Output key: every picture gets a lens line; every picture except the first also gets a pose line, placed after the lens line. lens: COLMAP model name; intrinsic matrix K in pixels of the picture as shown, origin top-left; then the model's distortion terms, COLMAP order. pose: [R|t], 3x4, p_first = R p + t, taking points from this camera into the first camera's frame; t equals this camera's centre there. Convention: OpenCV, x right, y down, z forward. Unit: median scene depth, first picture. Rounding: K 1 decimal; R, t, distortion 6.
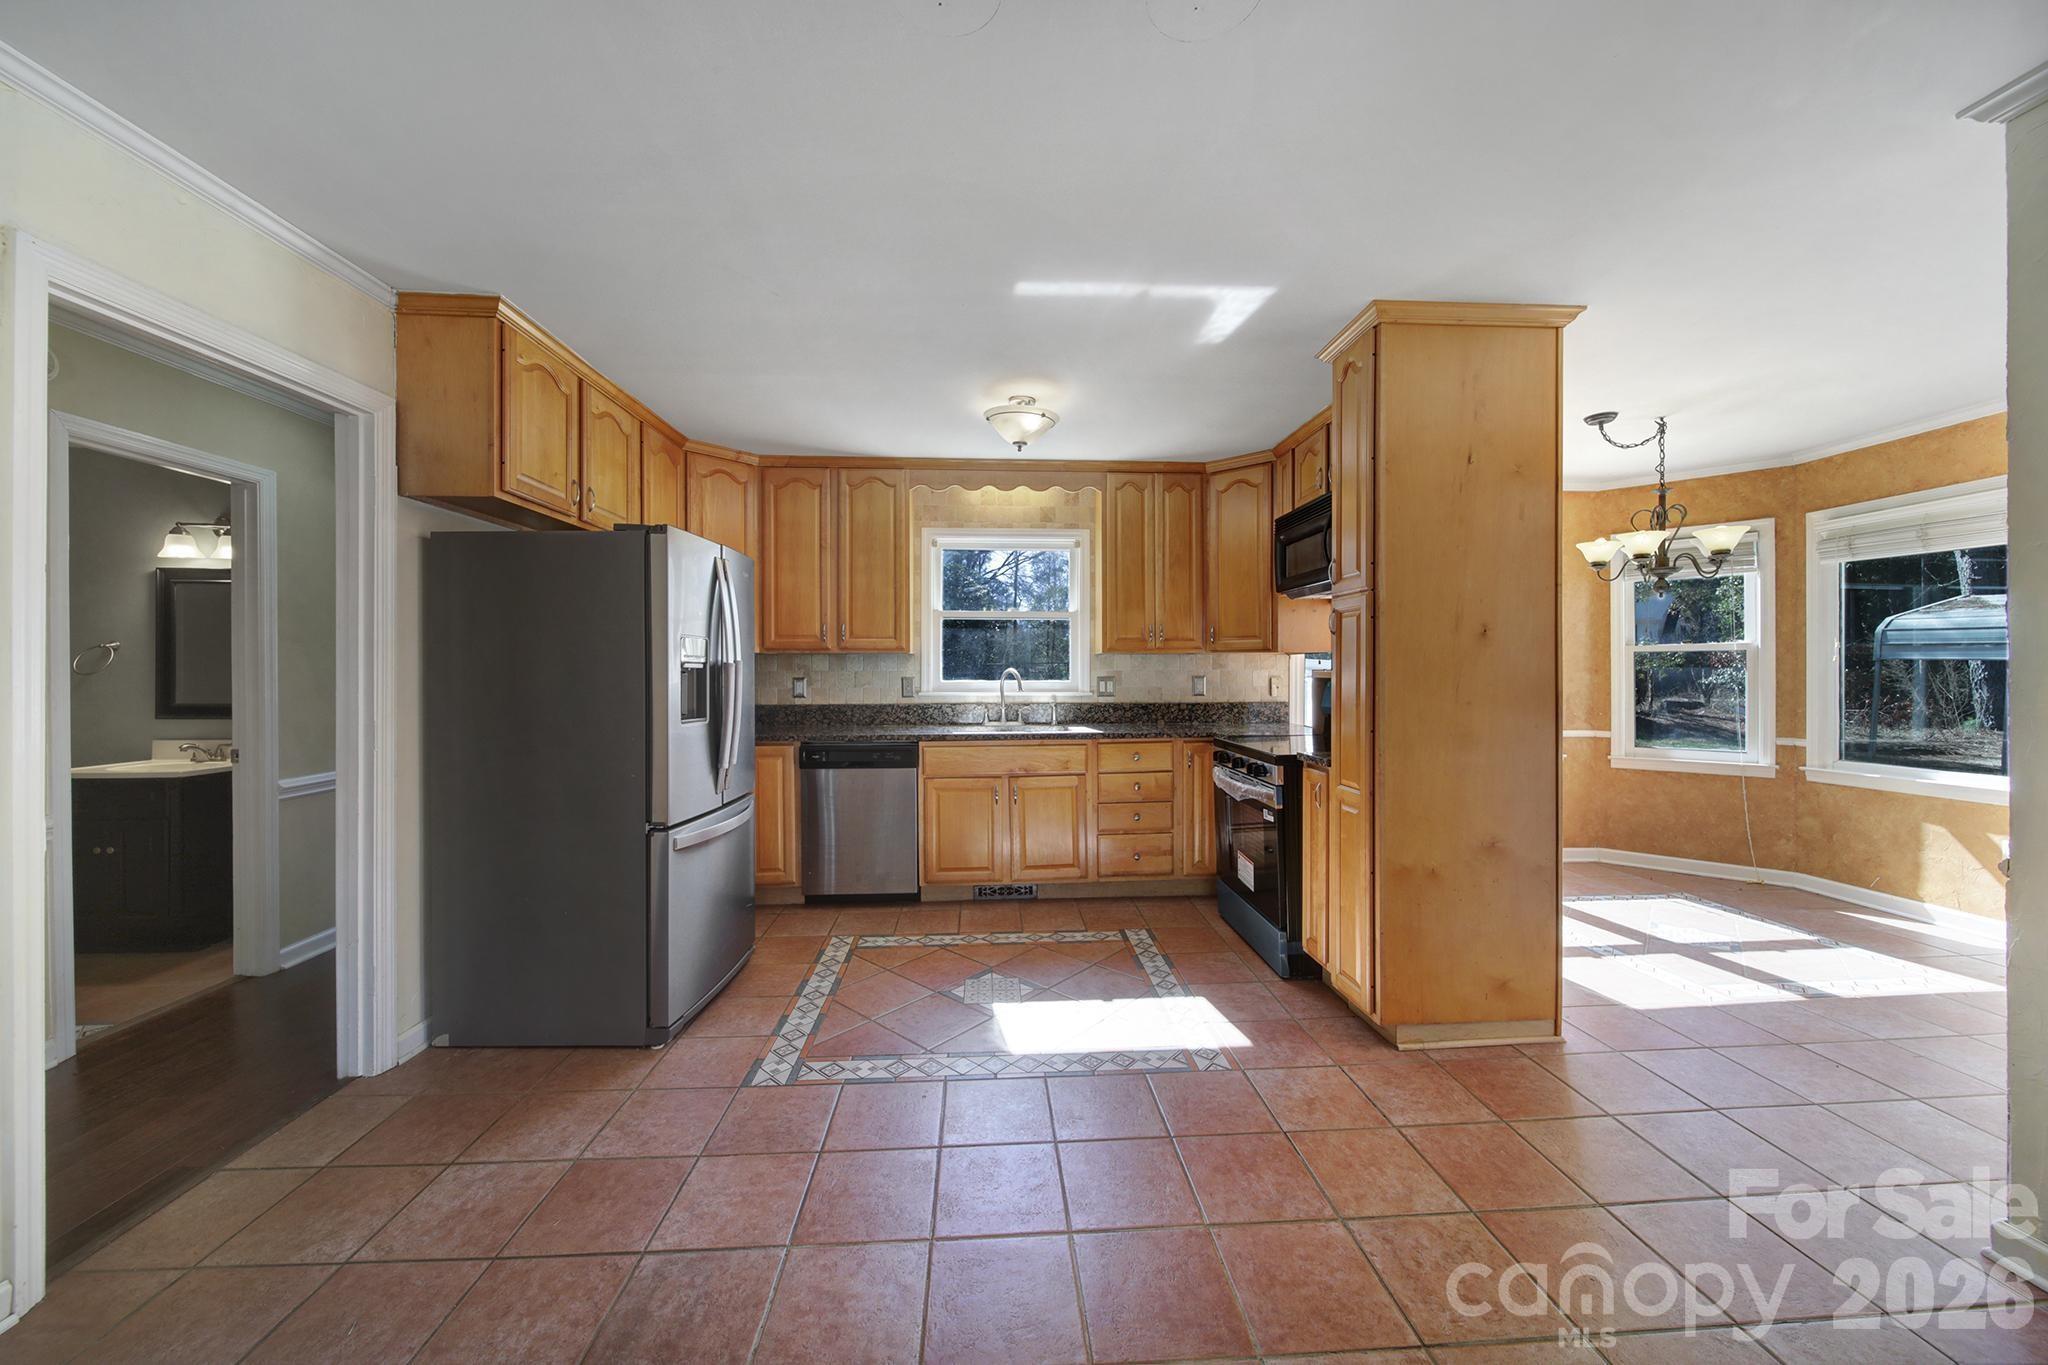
lens RADIAL K [[780.8, 0, 1018.0], [0, 780.8, 669.1], [0, 0, 1]] dist [0.007051, -0.000029]
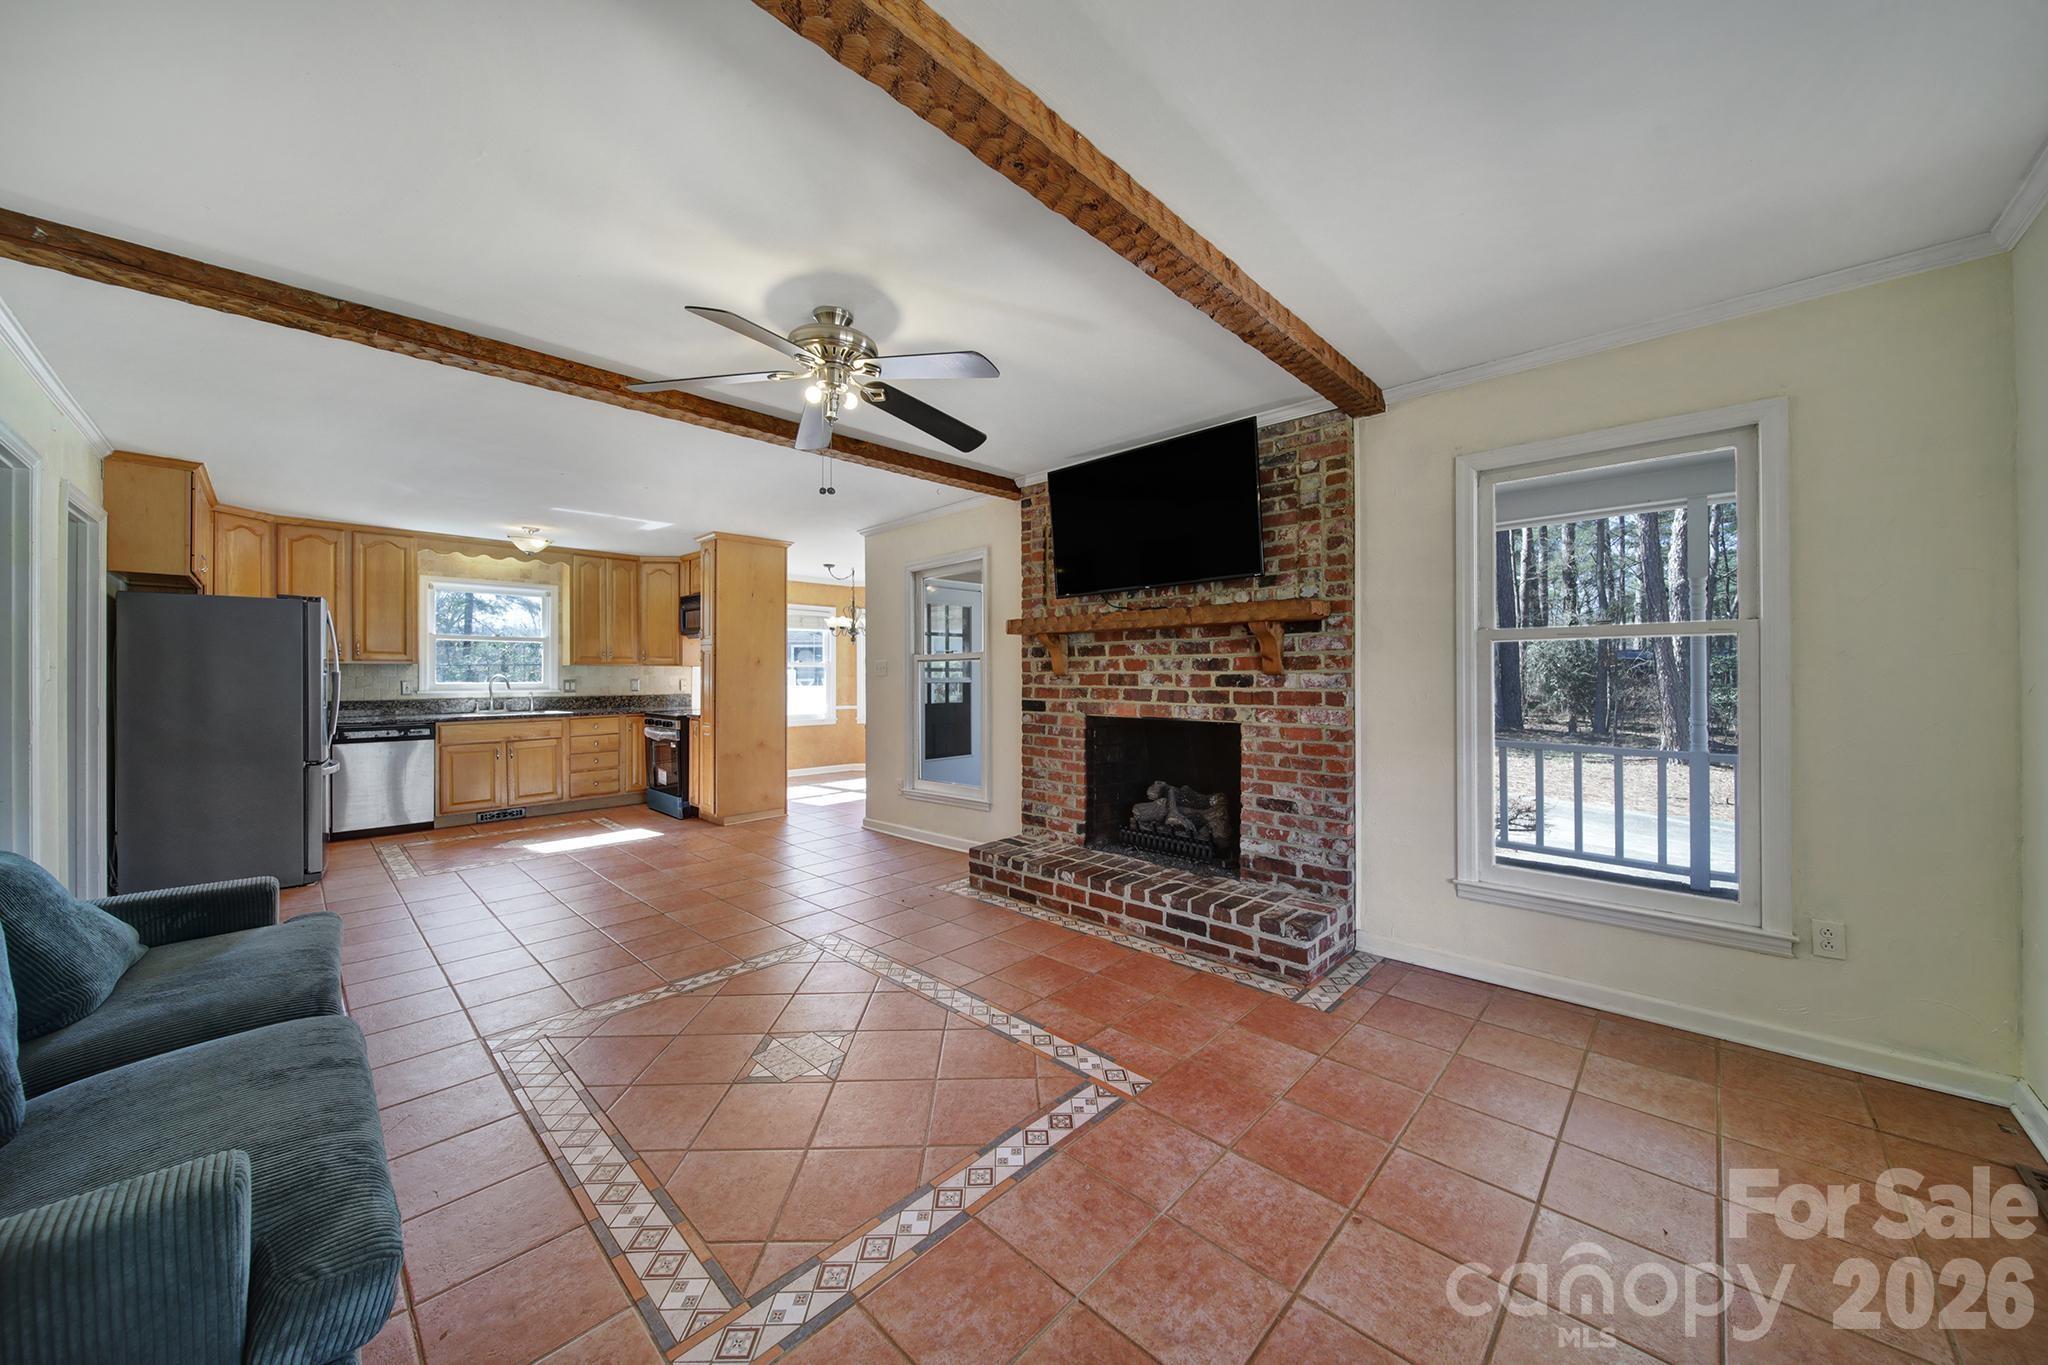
lens RADIAL K [[734.7, 0, 1022.8], [0, 734.7, 683.2], [0, 0, 1]] dist [0.000851, -0.000743]
pose [[0.750179, -0.005324, 0.661214, -0.212937], [-0.002977, 0.999930, 0.011428, -0.003849], [-0.661228, -0.010541, 0.750111, -0.836741]]
